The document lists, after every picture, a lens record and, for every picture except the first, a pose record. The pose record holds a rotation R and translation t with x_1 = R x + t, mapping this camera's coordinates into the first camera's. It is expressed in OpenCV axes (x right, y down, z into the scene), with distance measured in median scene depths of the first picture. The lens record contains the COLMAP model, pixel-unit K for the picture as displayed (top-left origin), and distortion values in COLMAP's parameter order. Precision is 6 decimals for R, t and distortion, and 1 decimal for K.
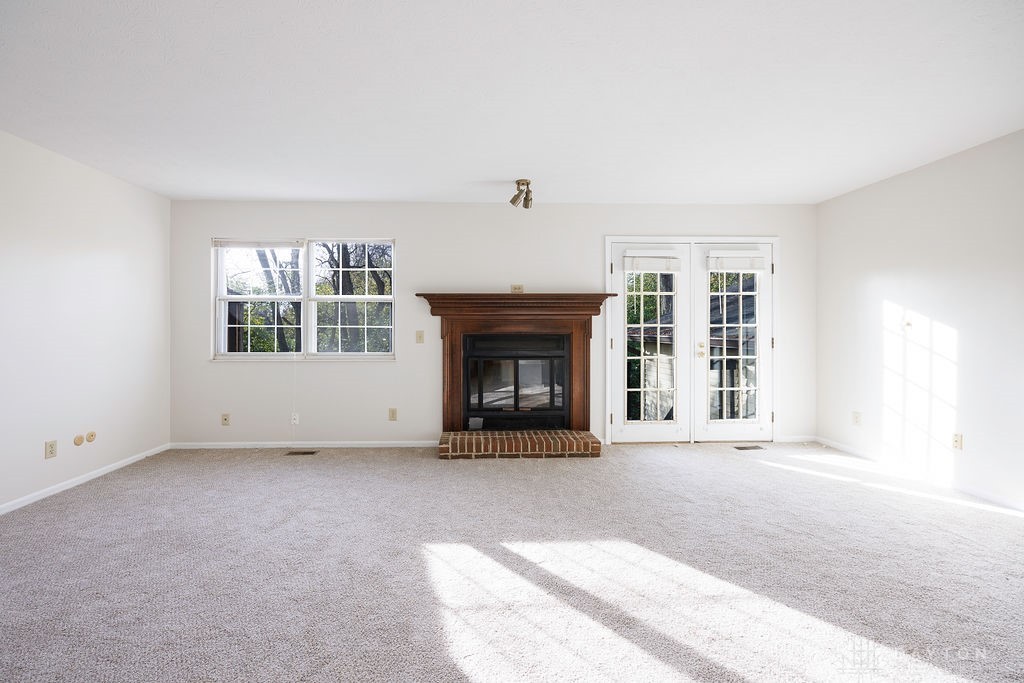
lens RADIAL K [[428.8, 0, 493.3], [0, 428.8, 324.0], [0, 0, 1]] dist [-0.007850, 0.000061]
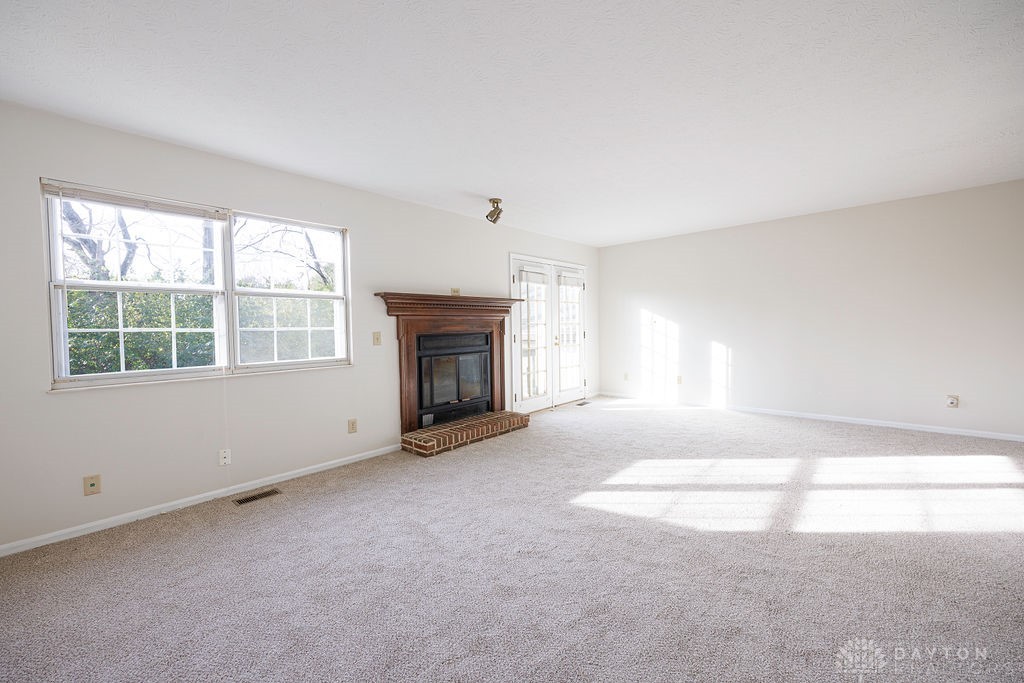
lens RADIAL K [[408.2, 0, 506.0], [0, 408.2, 337.7], [0, 0, 1]] dist [-0.011949, 0.000096]
pose [[0.698266, -0.032650, 0.715093, -0.612377], [0.012831, 0.999370, 0.033101, 0.002386], [-0.715723, -0.013938, 0.698245, 0.179217]]
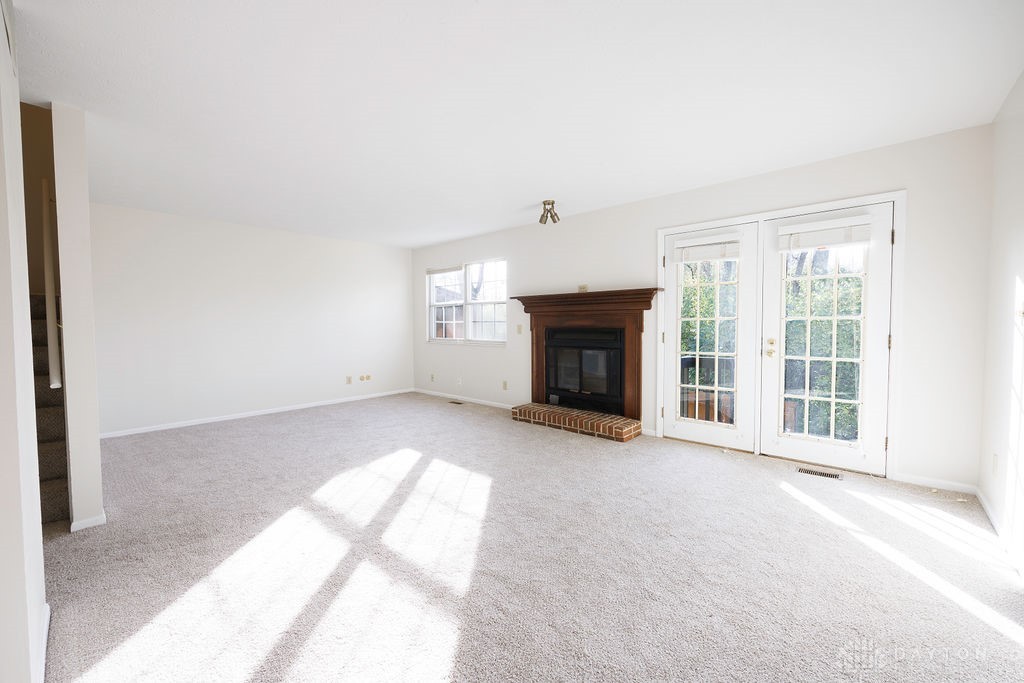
lens RADIAL K [[408.2, 0, 506.0], [0, 408.2, 337.7], [0, 0, 1]] dist [-0.011949, 0.000096]
pose [[0.712356, 0.022409, -0.701461, 0.689750], [0.011791, 0.998967, 0.043887, -0.000052], [0.701719, -0.039534, 0.711356, 0.069965]]
